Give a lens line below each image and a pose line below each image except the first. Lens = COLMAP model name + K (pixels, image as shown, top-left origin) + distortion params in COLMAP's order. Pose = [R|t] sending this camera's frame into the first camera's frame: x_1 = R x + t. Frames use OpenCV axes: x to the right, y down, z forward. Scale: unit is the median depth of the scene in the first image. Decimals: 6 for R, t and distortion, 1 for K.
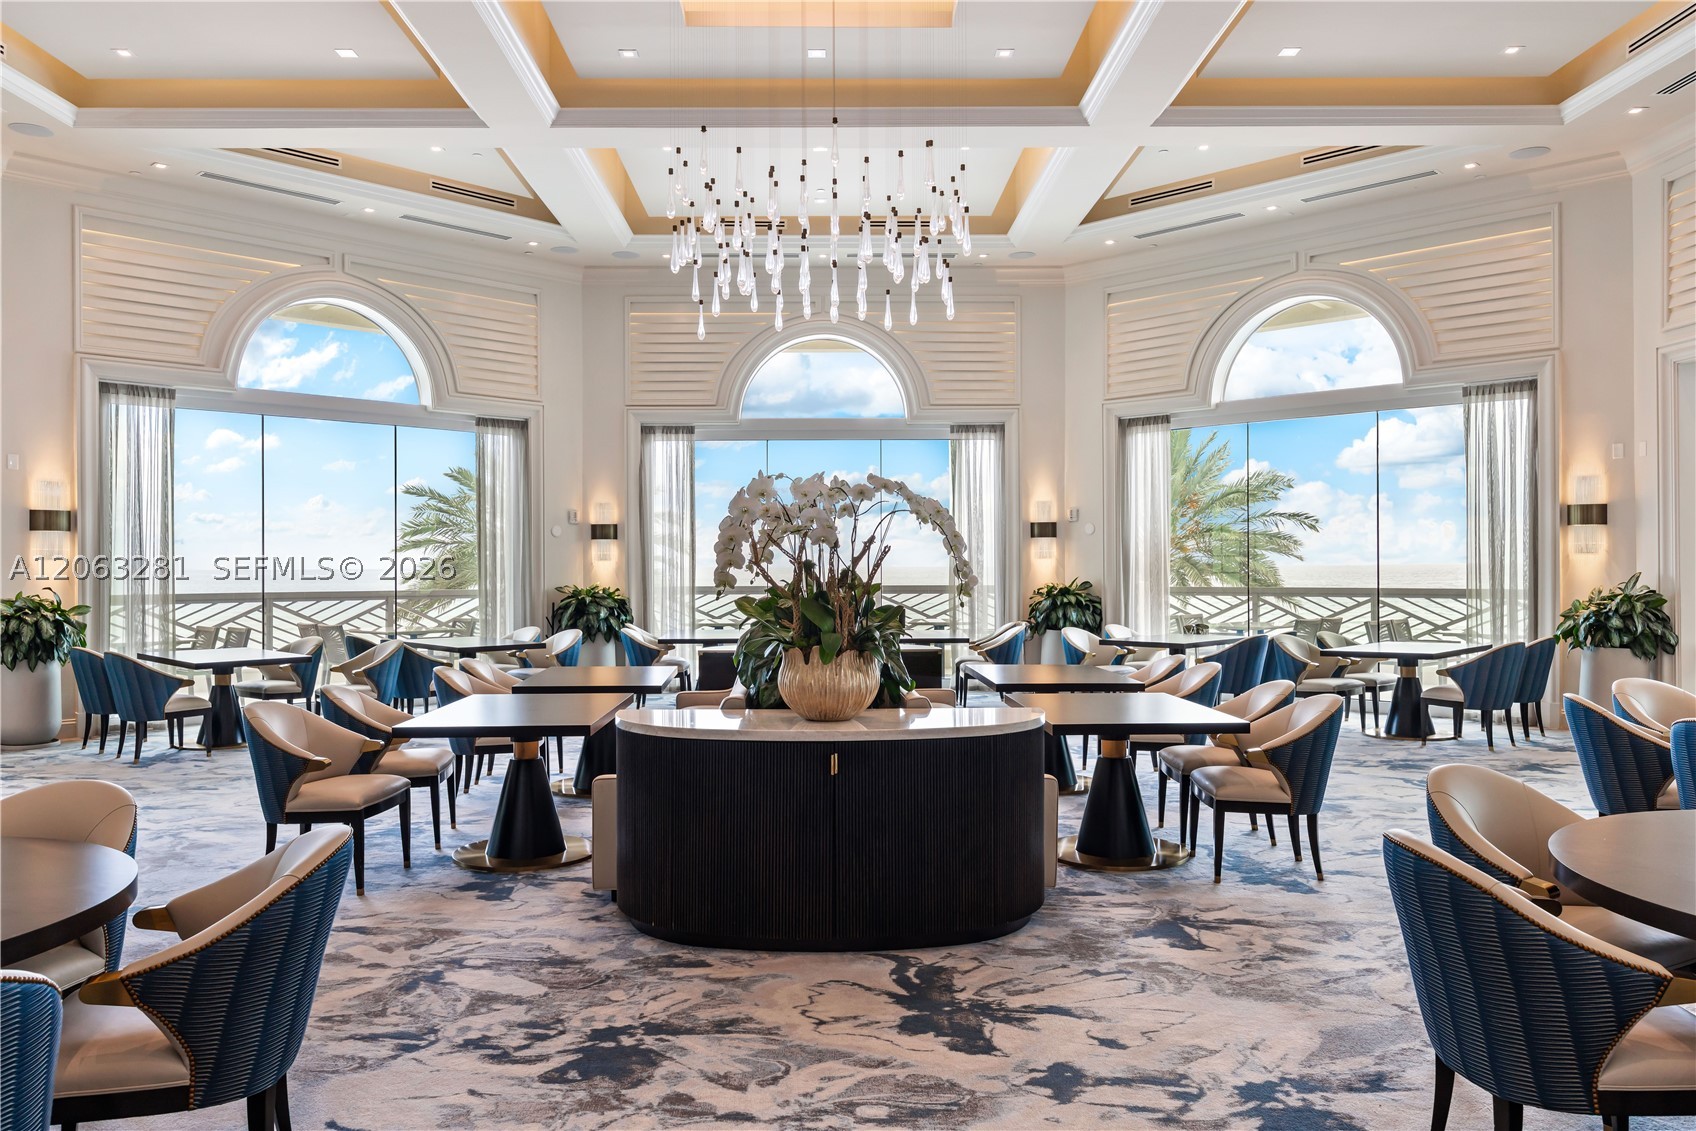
lens RADIAL K [[1330.1, 0, 845.4], [0, 1330.1, 566.4], [0, 0, 1]] dist [0.016172, -0.011373]
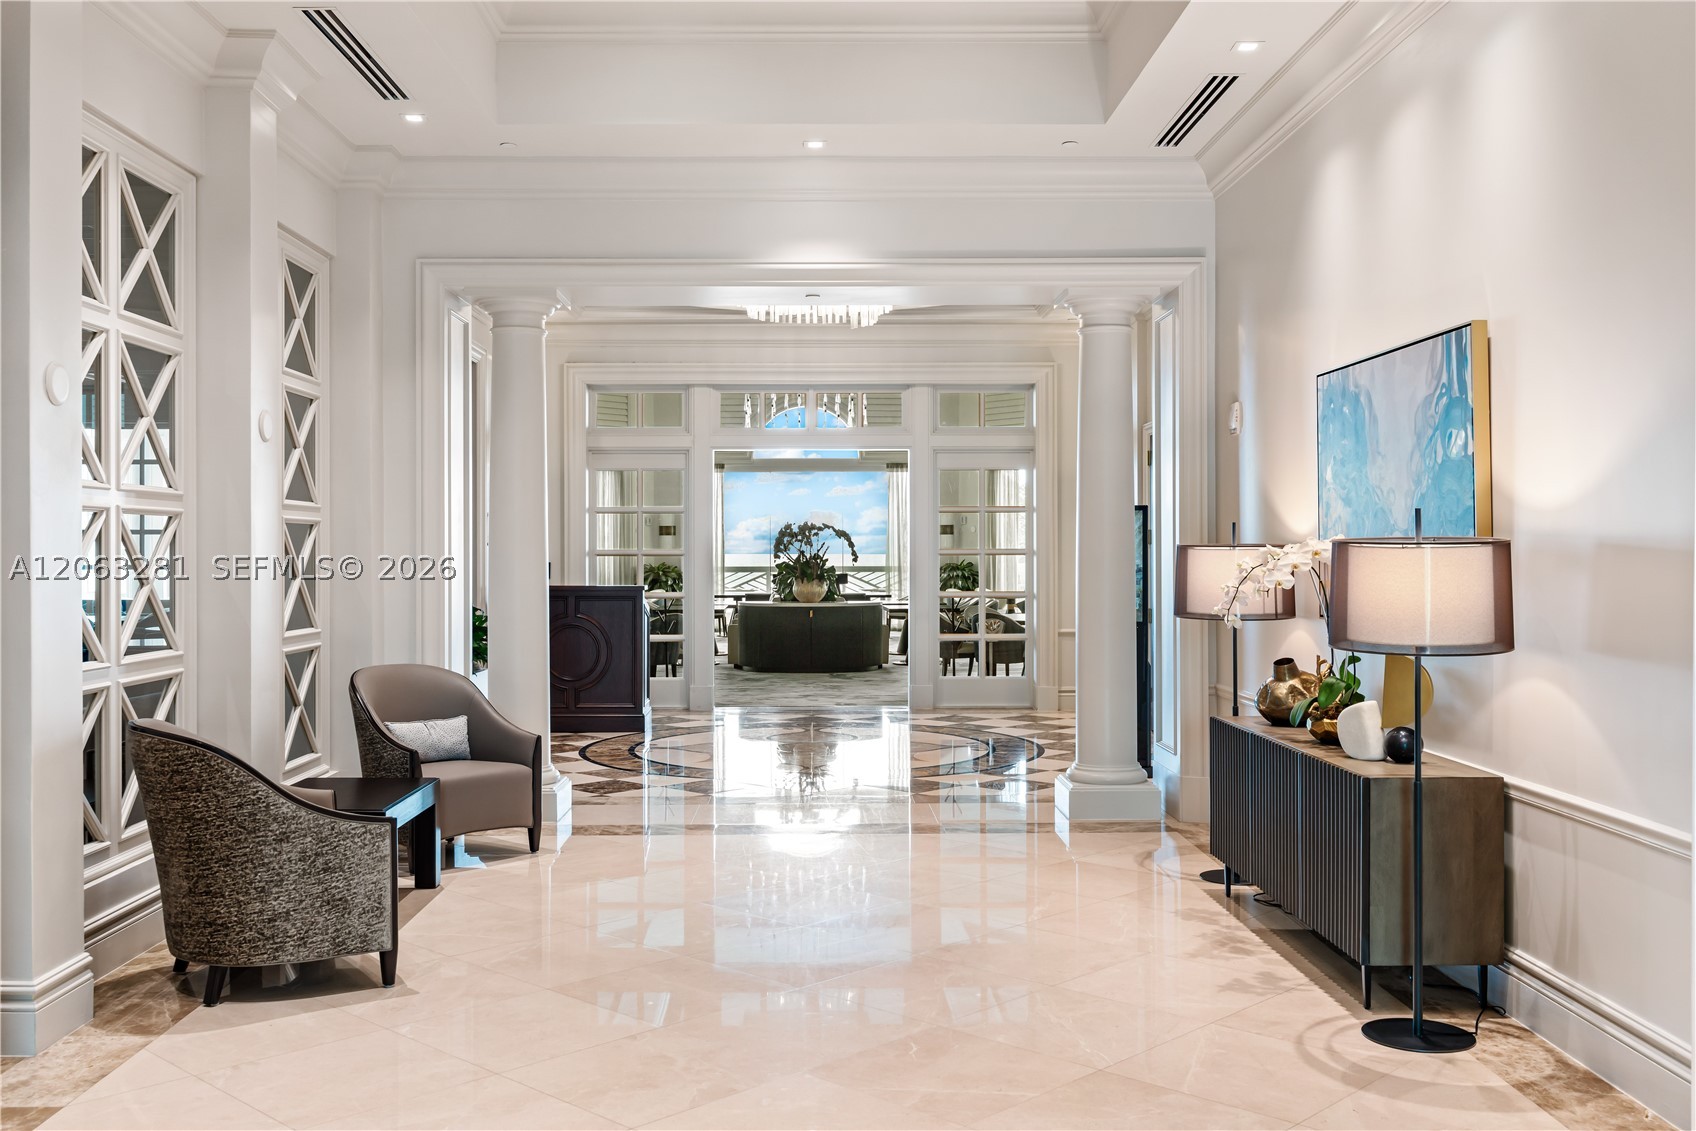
lens RADIAL K [[1660.7, 0, 847.5], [0, 1660.7, 563.2], [0, 0, 1]] dist [0.000753, 0.000000]
pose [[0.999994, 0.000631, 0.003486, 0.004611], [-0.000610, 0.999982, -0.005916, 0.003540], [-0.003490, 0.005914, 0.999976, -0.211109]]
